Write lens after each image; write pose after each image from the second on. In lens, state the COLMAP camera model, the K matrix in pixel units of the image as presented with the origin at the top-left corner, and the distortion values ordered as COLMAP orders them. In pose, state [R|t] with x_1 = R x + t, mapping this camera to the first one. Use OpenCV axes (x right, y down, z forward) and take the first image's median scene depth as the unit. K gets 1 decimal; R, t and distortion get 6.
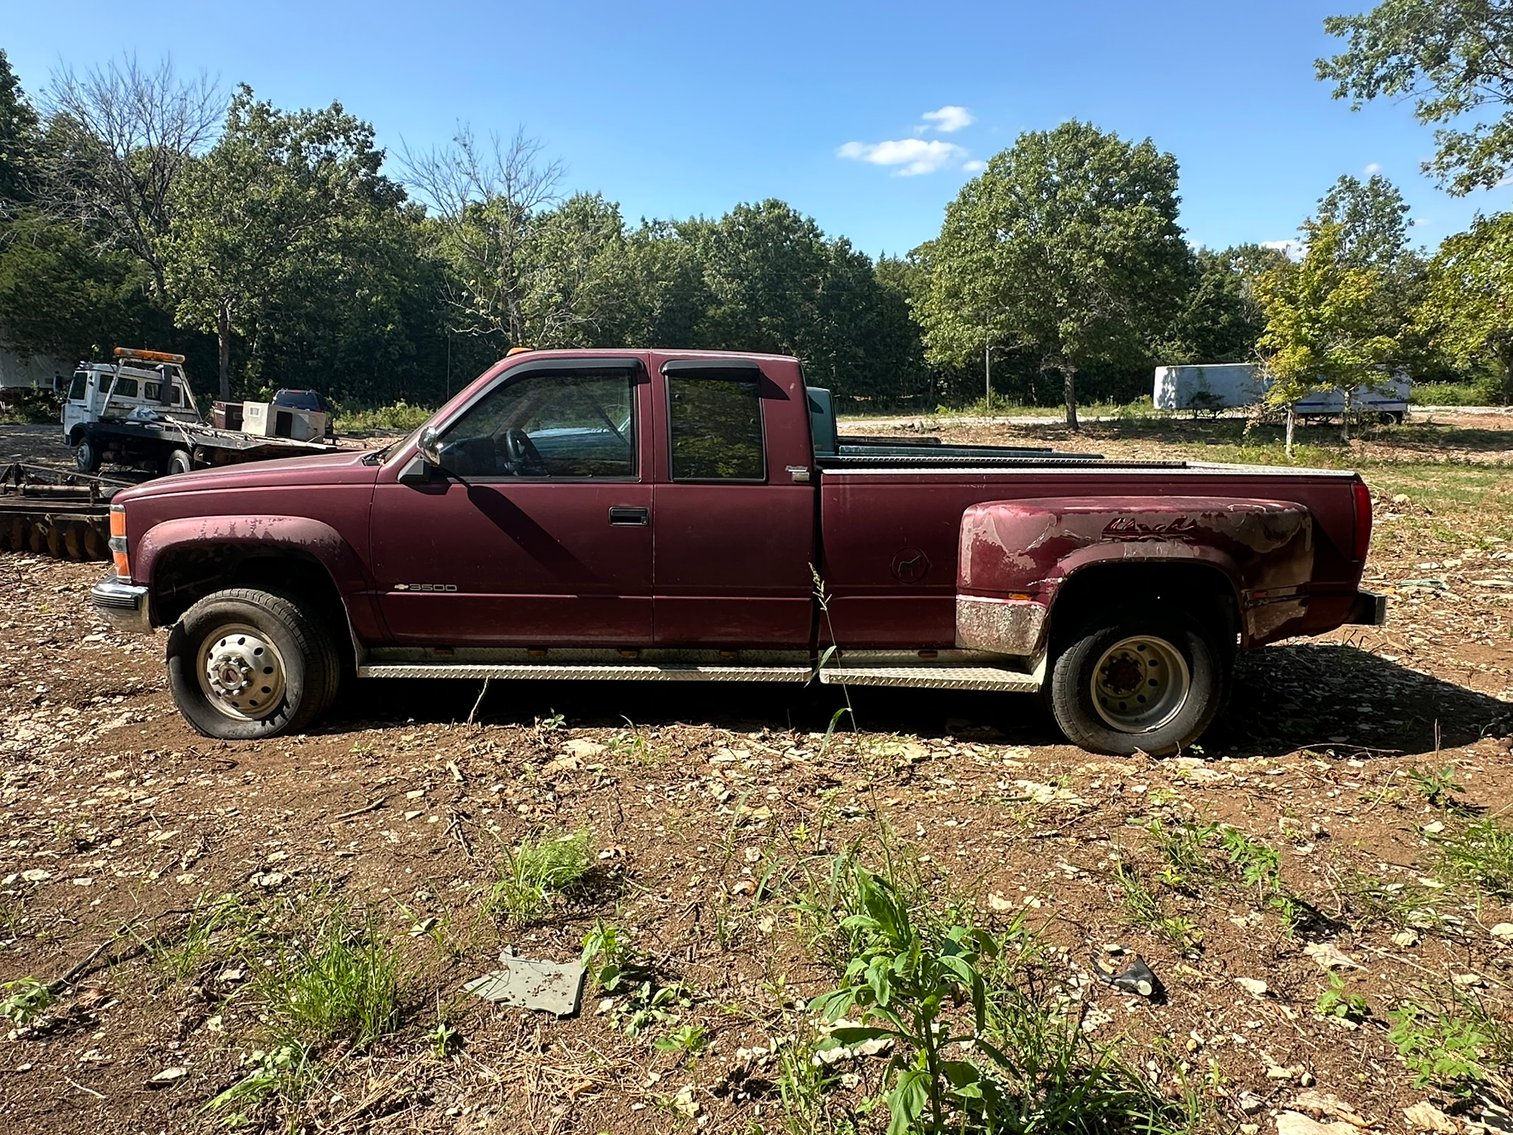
lens RADIAL K [[957.4, 0, 756.5], [0, 957.4, 567.5], [0, 0, 1]] dist [0.001438, 0.002894]
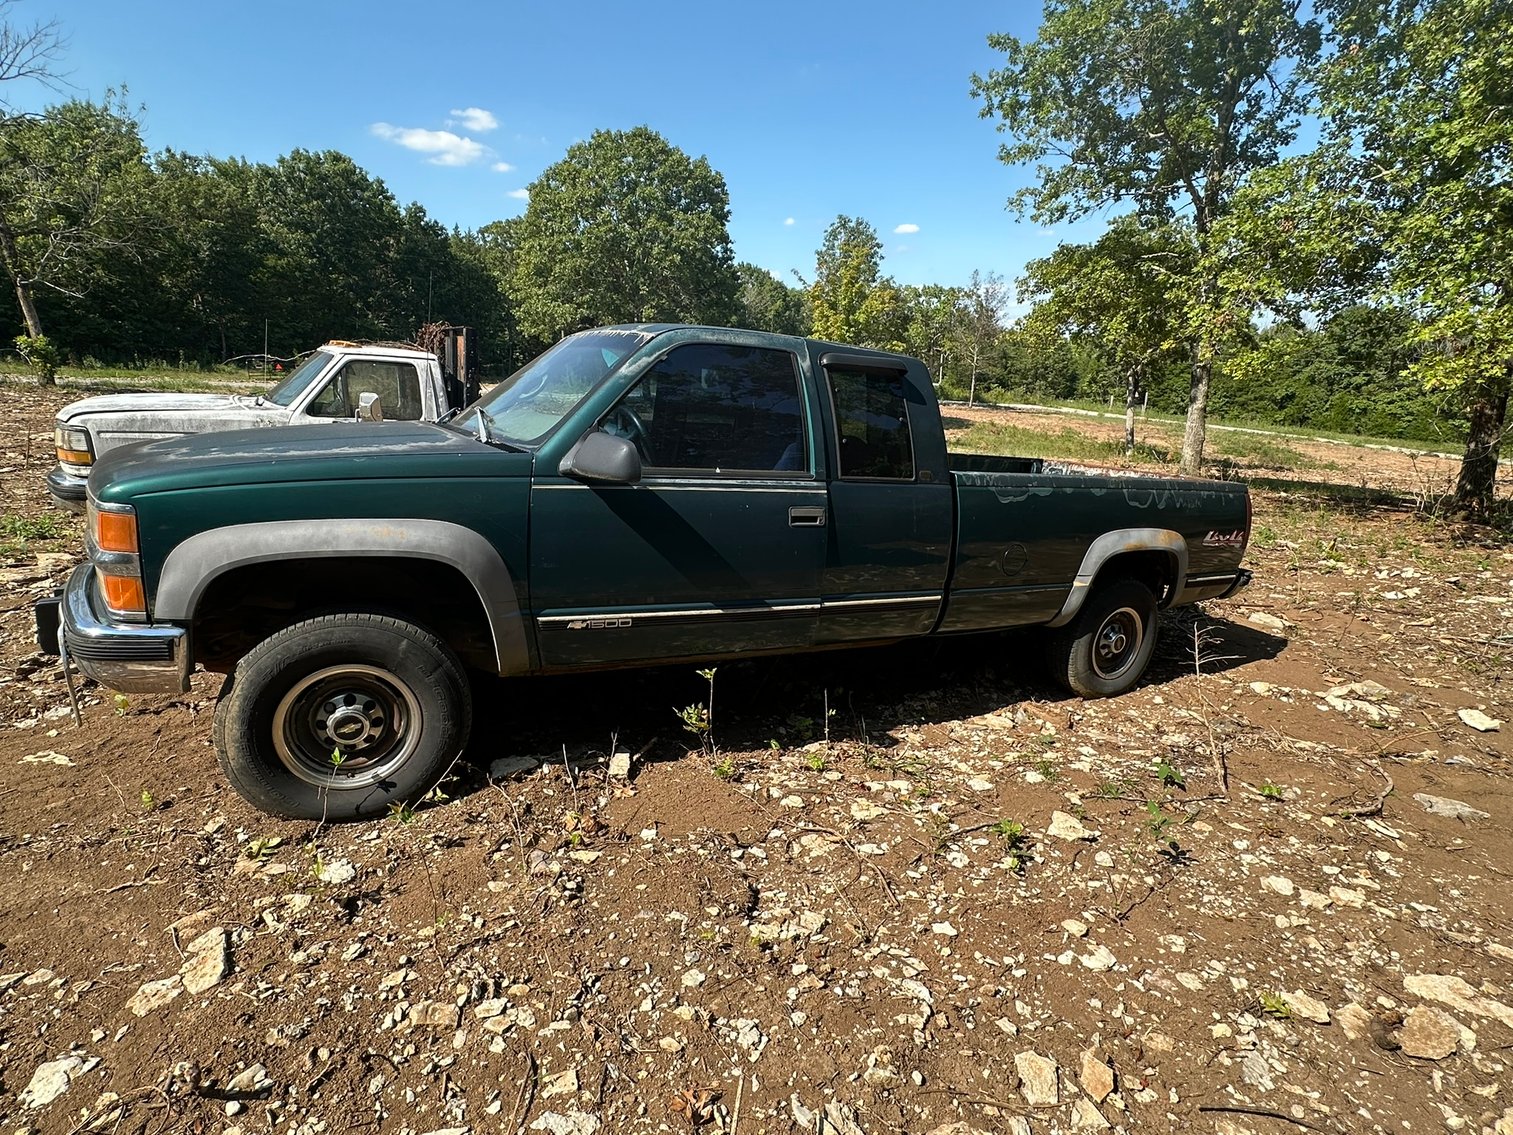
lens RADIAL K [[793.3, 0, 756.5], [0, 793.3, 567.5], [0, 0, 1]] dist [0.002316, 0.001064]
pose [[0.872985, -0.060542, 0.483975, -0.028014], [0.028993, 0.996953, 0.072415, -0.009911], [-0.486885, -0.049185, 0.872080, 0.072501]]
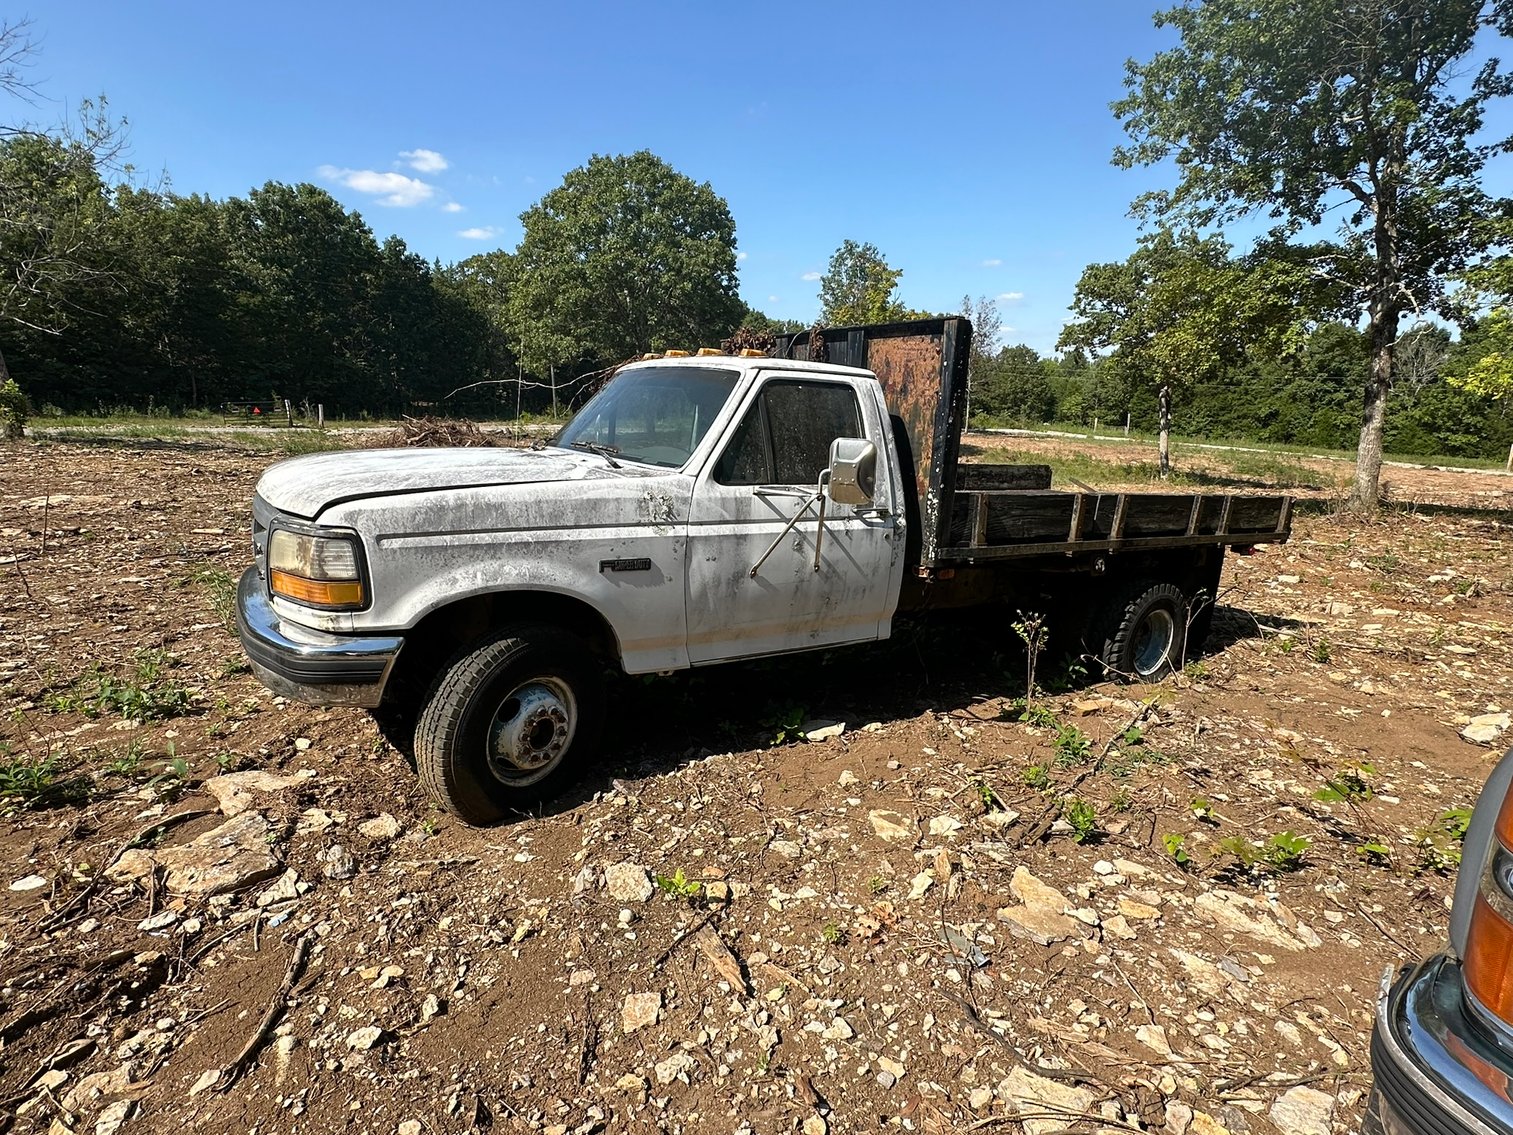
lens RADIAL K [[793.3, 0, 756.5], [0, 793.3, 567.5], [0, 0, 1]] dist [0.002316, 0.001064]
pose [[0.848332, -0.071907, 0.524559, -0.049870], [0.061944, 0.997410, 0.036548, -0.018101], [-0.525828, 0.001488, 0.850589, 0.131263]]
